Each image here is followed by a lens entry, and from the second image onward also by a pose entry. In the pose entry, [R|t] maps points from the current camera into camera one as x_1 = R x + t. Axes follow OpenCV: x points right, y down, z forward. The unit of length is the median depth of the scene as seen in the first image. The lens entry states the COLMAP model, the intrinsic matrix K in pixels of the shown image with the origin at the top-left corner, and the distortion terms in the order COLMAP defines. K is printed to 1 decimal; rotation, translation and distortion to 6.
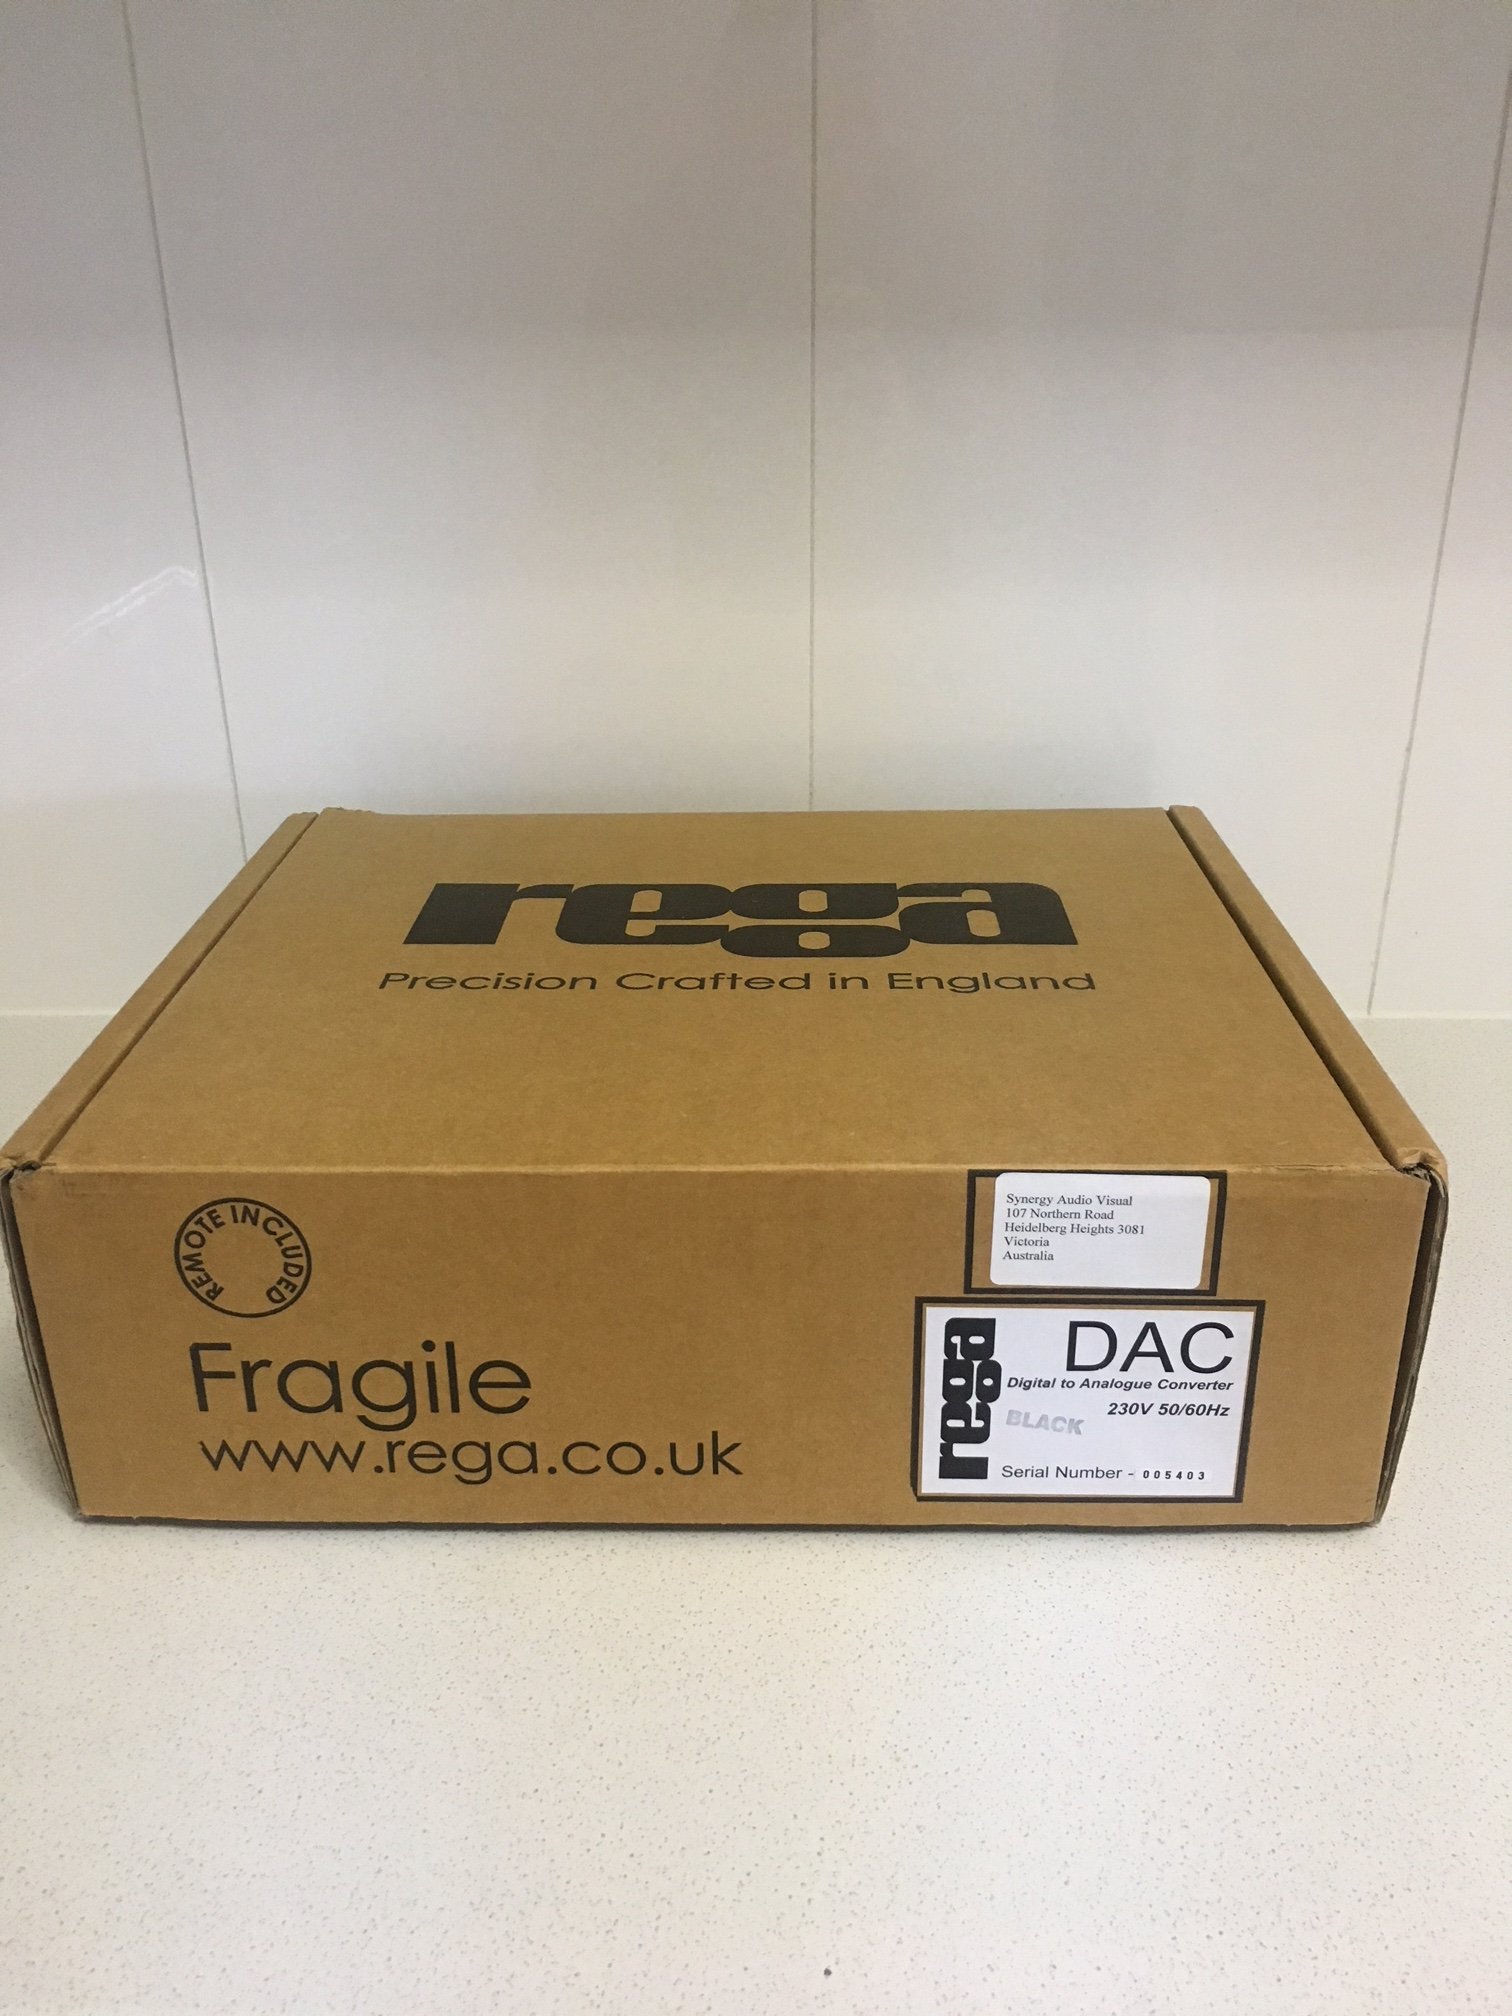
lens RADIAL K [[1785.2, 0, 776.3], [0, 1785.2, 1014.0], [0, 0, 1]] dist [0.065112, -0.117366]
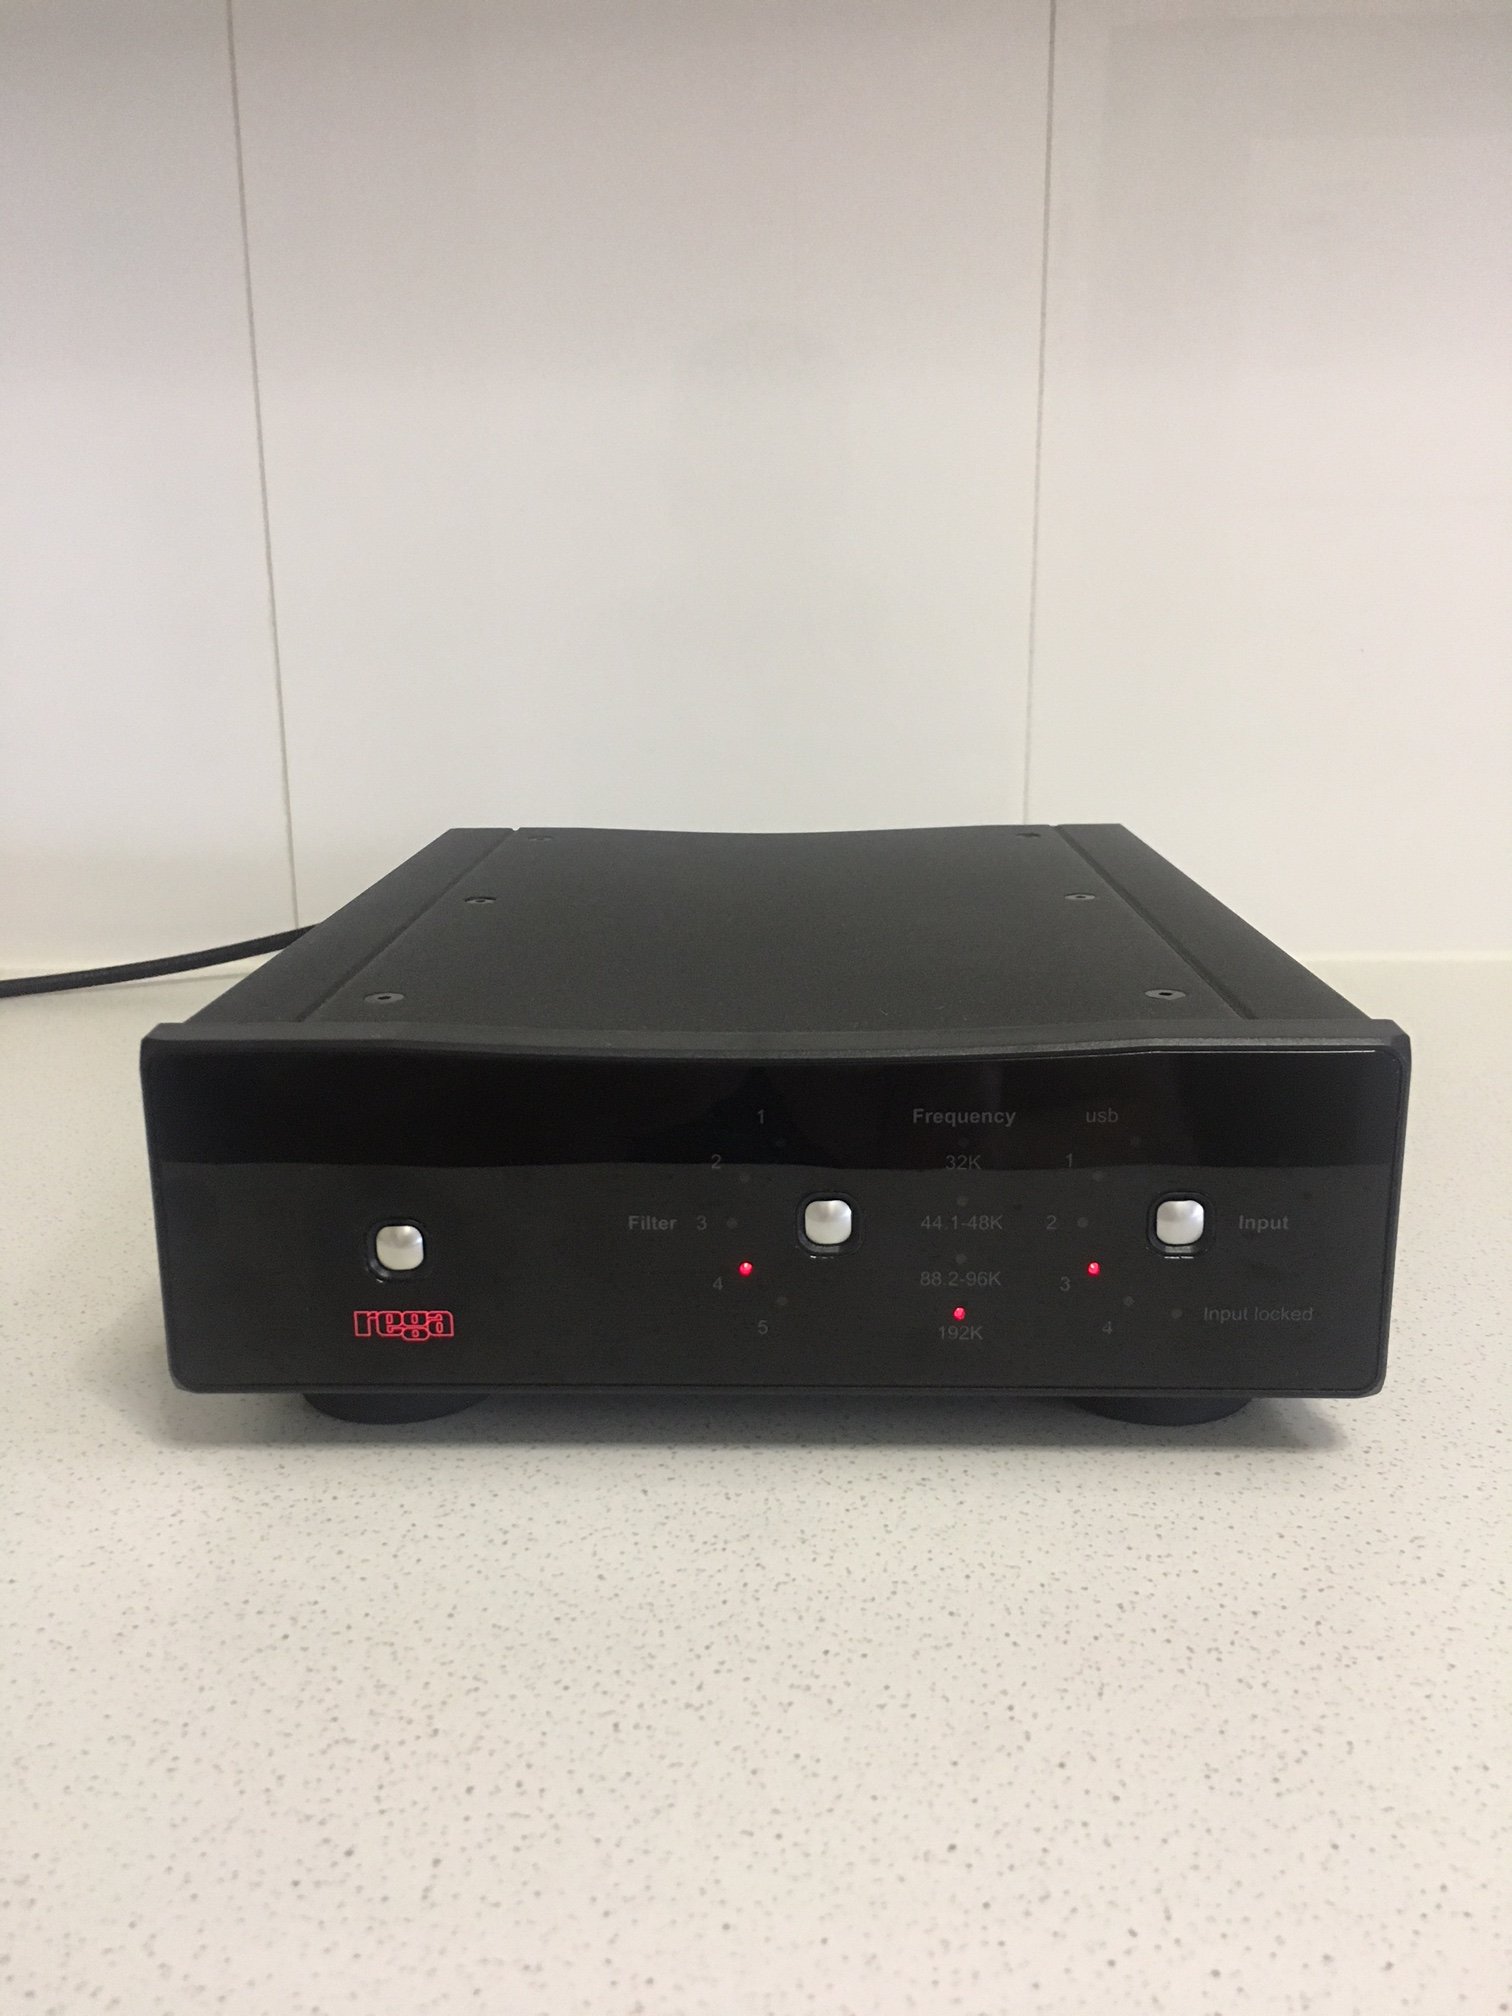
lens RADIAL K [[1785.2, 0, 752.3], [0, 1785.2, 991.2], [0, 0, 1]] dist [0.065112, -0.117366]
pose [[0.999990, -0.002508, 0.003739, -0.180266], [0.003200, 0.980115, -0.198402, 0.299980], [-0.003167, 0.198412, 0.980114, 0.493527]]
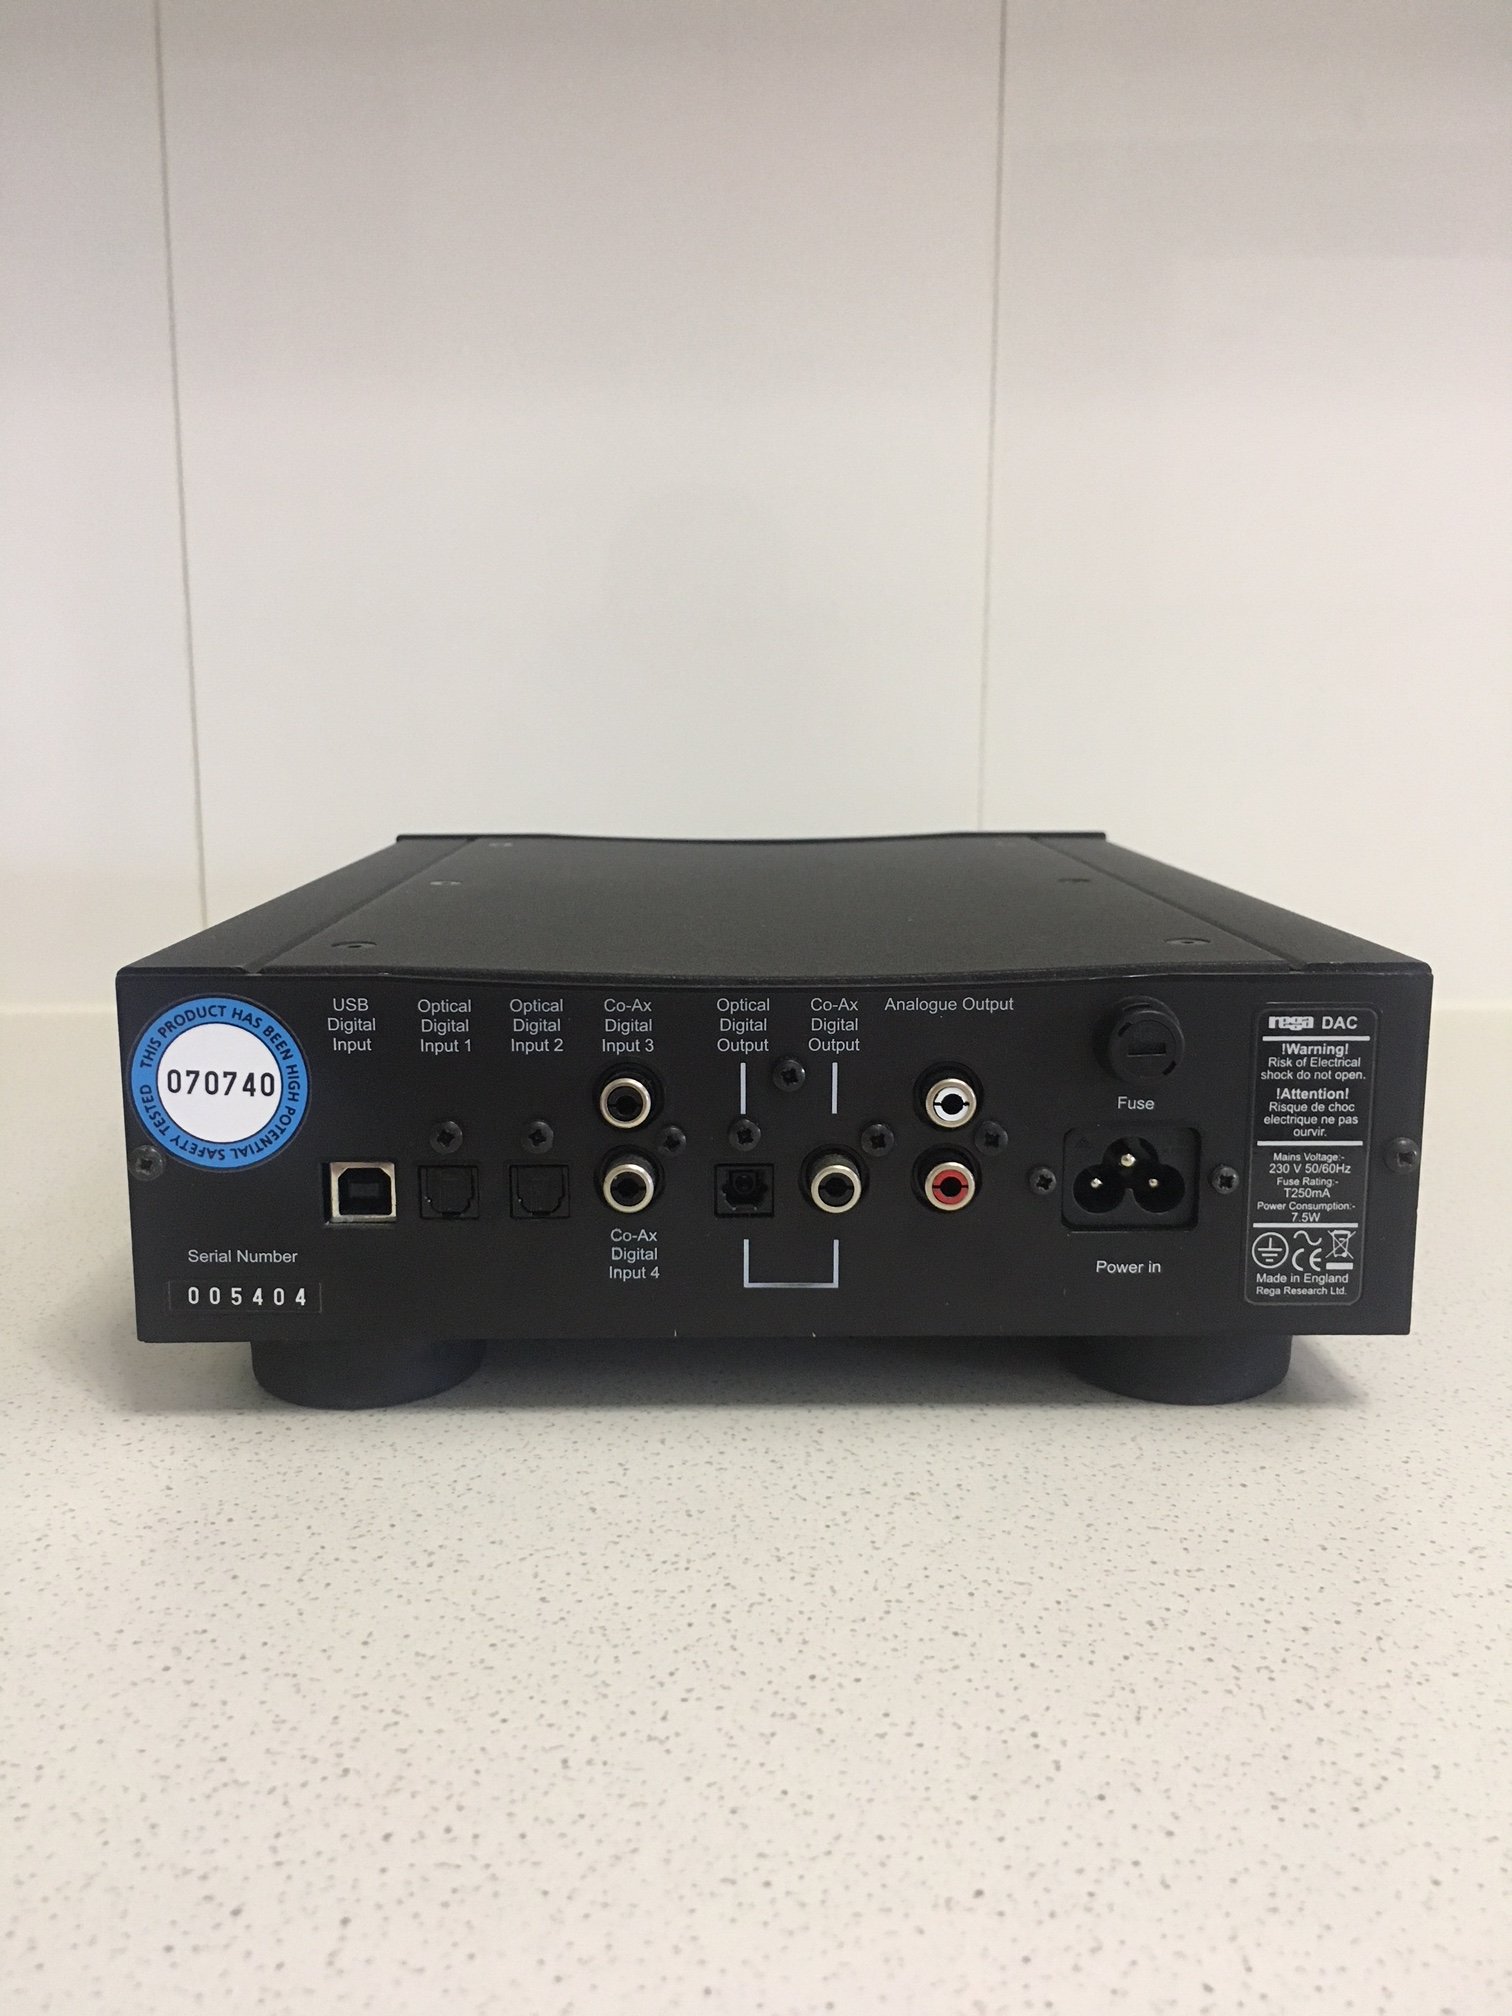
lens RADIAL K [[1785.2, 0, 753.4], [0, 1785.2, 998.3], [0, 0, 1]] dist [0.065112, -0.117366]
pose [[0.998865, 0.002177, 0.047575, -0.193302], [0.010388, 0.964940, -0.262264, 0.339554], [-0.046478, 0.262460, 0.963823, 0.573964]]
